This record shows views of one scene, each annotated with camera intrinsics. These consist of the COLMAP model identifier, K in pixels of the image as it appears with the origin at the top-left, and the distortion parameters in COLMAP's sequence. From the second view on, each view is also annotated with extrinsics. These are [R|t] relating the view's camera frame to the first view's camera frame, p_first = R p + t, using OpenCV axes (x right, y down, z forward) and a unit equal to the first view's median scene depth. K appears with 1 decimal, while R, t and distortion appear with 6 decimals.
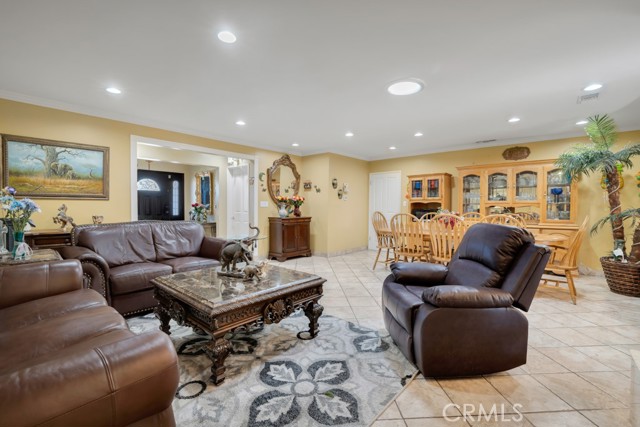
lens RADIAL K [[277.6, 0, 318.9], [0, 277.6, 211.4], [0, 0, 1]] dist [-0.017970, 0.001569]
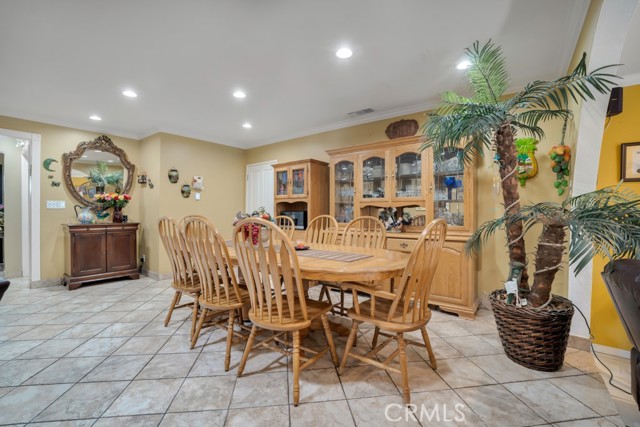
lens RADIAL K [[277.6, 0, 317.9], [0, 277.6, 212.5], [0, 0, 1]] dist [-0.017970, 0.001569]
pose [[0.997932, -0.003286, 0.064198, 0.411543], [0.004238, 0.999883, -0.014698, 0.005950], [-0.064142, 0.014939, 0.997829, 0.287319]]
